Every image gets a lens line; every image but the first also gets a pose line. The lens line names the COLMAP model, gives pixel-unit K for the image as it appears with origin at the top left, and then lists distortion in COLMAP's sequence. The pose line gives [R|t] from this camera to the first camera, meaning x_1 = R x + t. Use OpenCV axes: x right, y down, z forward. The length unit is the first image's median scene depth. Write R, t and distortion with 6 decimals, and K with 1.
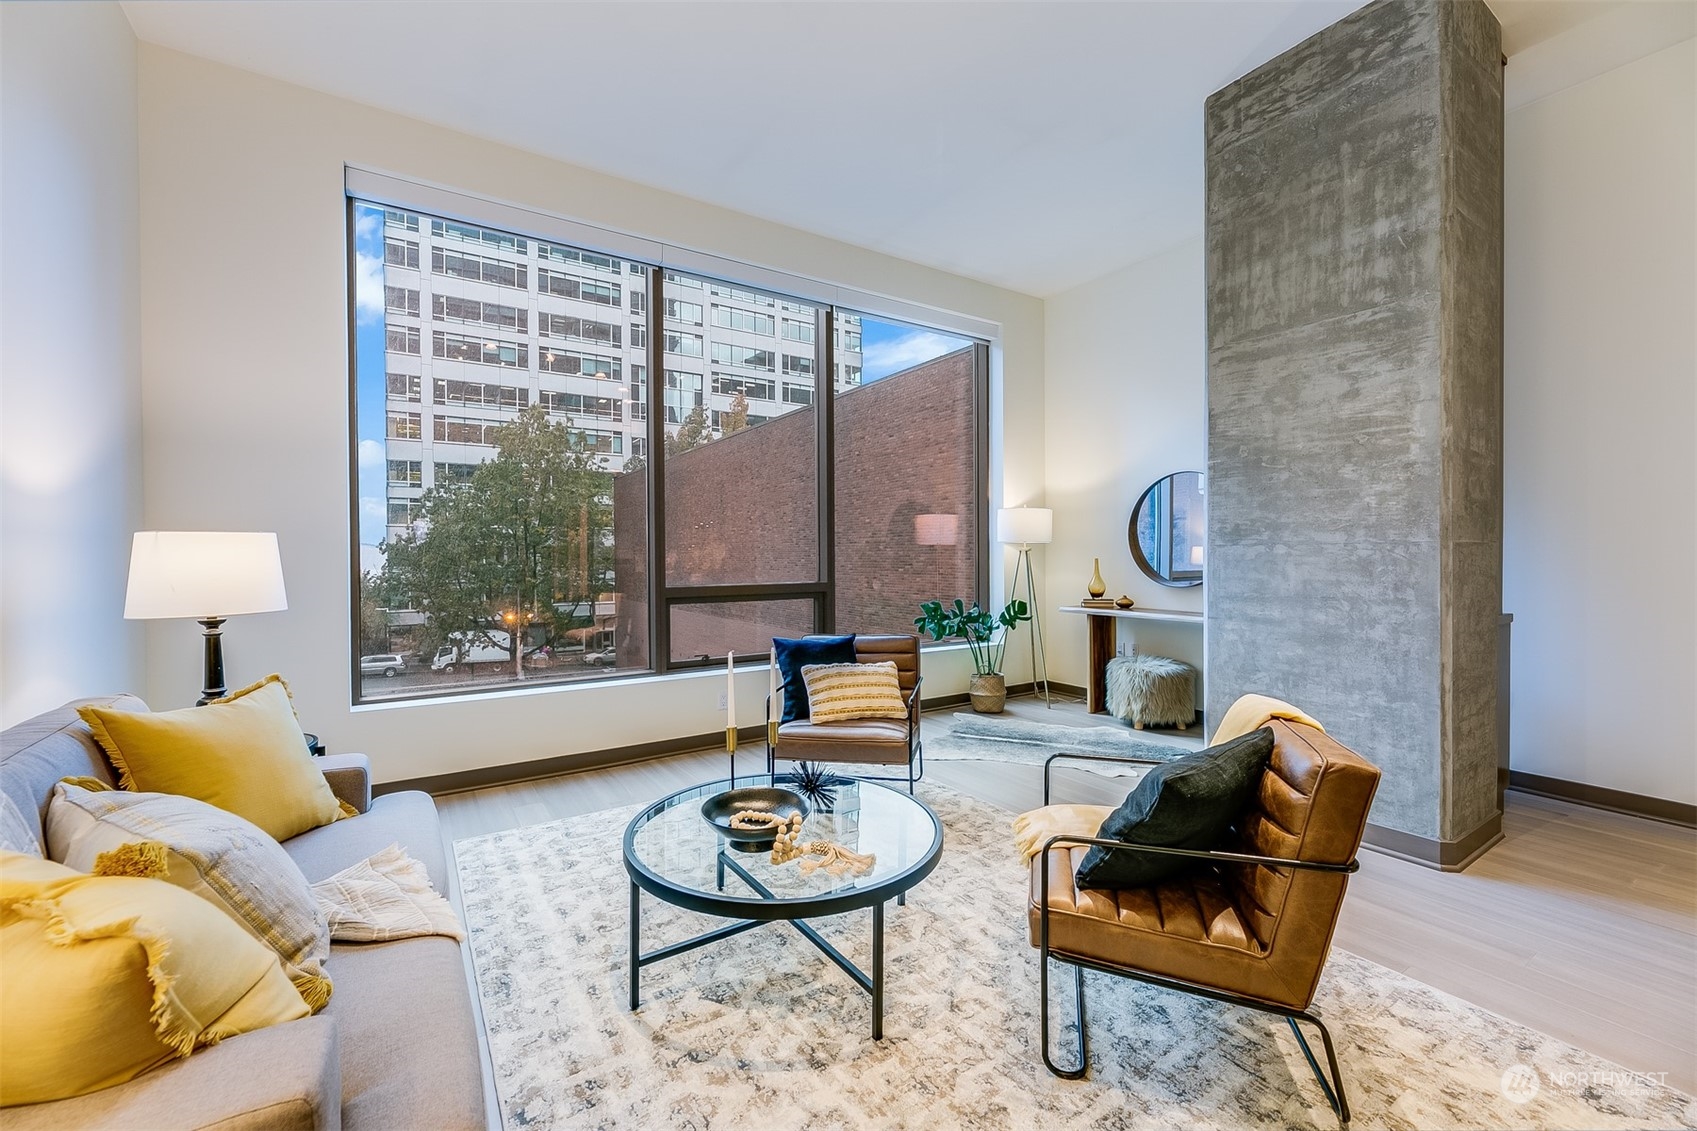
lens RADIAL K [[687.5, 0, 854.4], [0, 687.5, 557.7], [0, 0, 1]] dist [-0.000656, 0.000146]
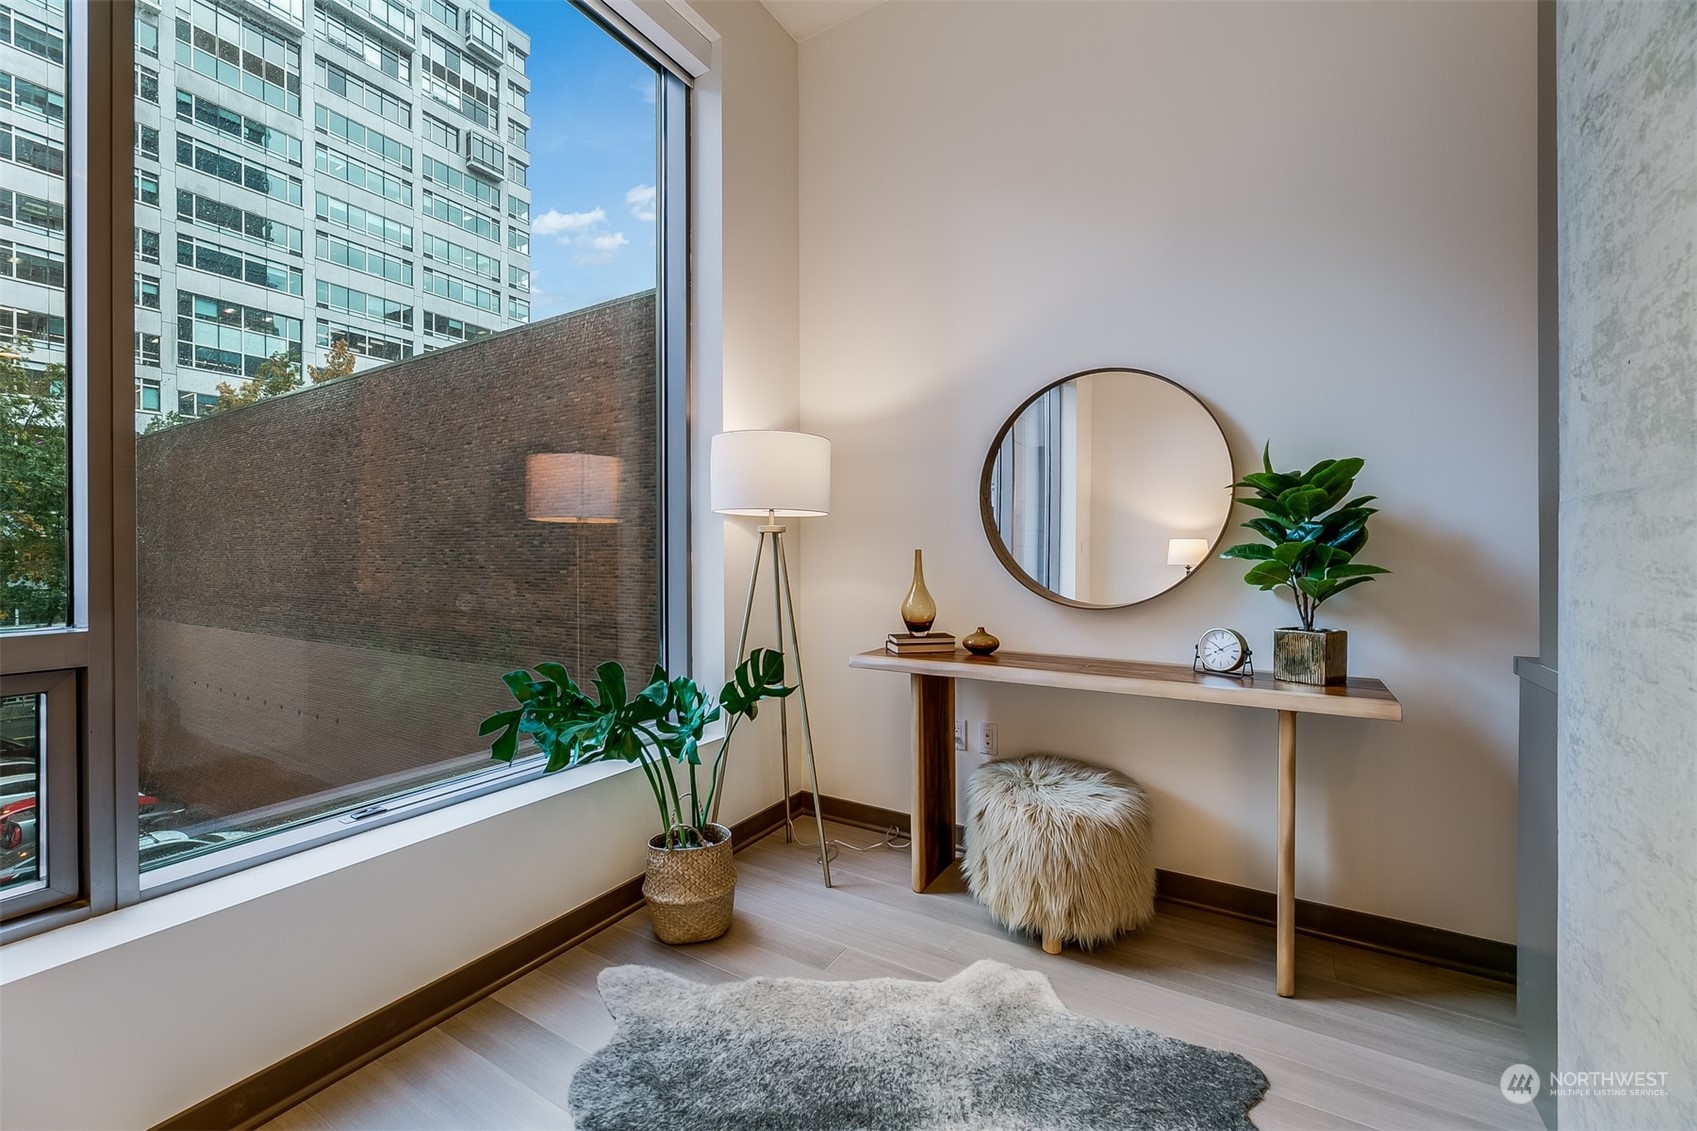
lens RADIAL K [[687.5, 0, 842.0], [0, 687.5, 559.7], [0, 0, 1]] dist [-0.000656, 0.000146]
pose [[0.908946, 0.000415, 0.416913, 0.027712], [-0.001256, 0.999998, 0.001744, 0.001862], [-0.416911, -0.002109, 0.908945, 0.155227]]
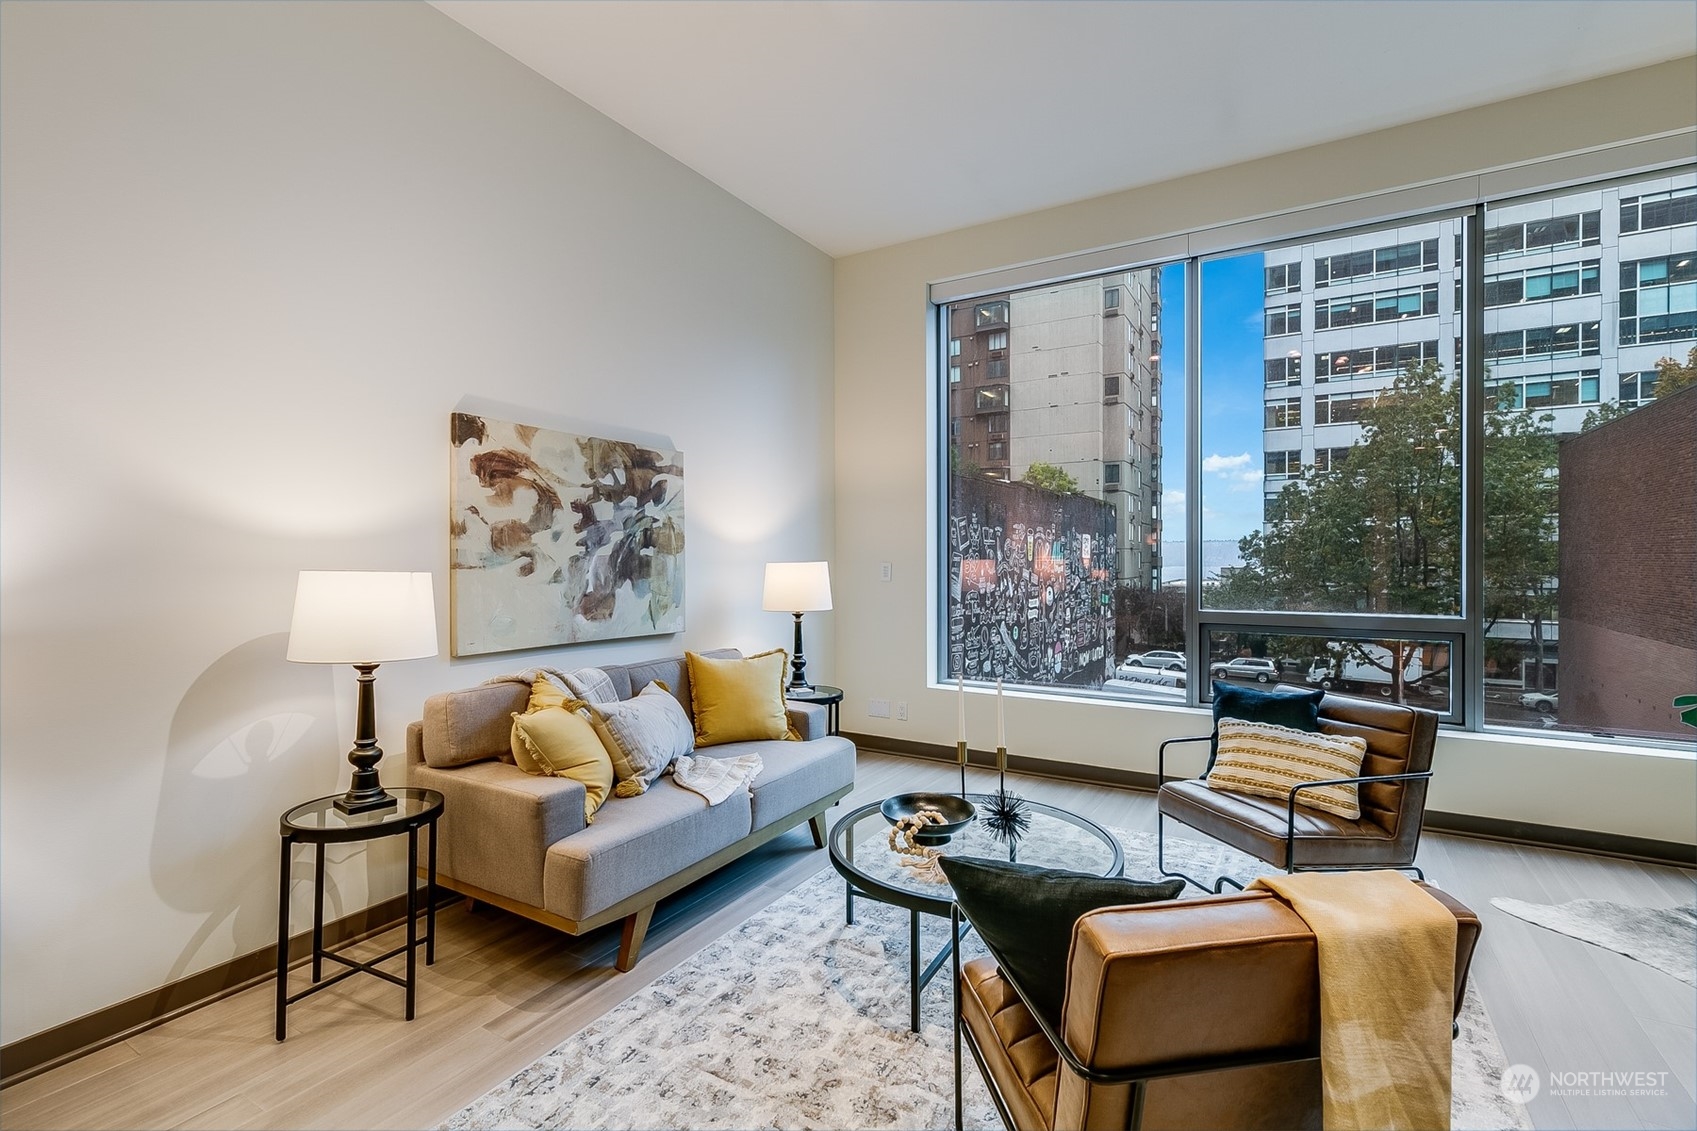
lens RADIAL K [[782.8, 0, 844.3], [0, 782.8, 556.0], [0, 0, 1]] dist [0.001175, 0.000306]
pose [[0.432491, 0.005120, -0.901624, 0.094498], [-0.003313, 0.999986, 0.004089, -0.006607], [0.901632, 0.001218, 0.432502, 0.028738]]
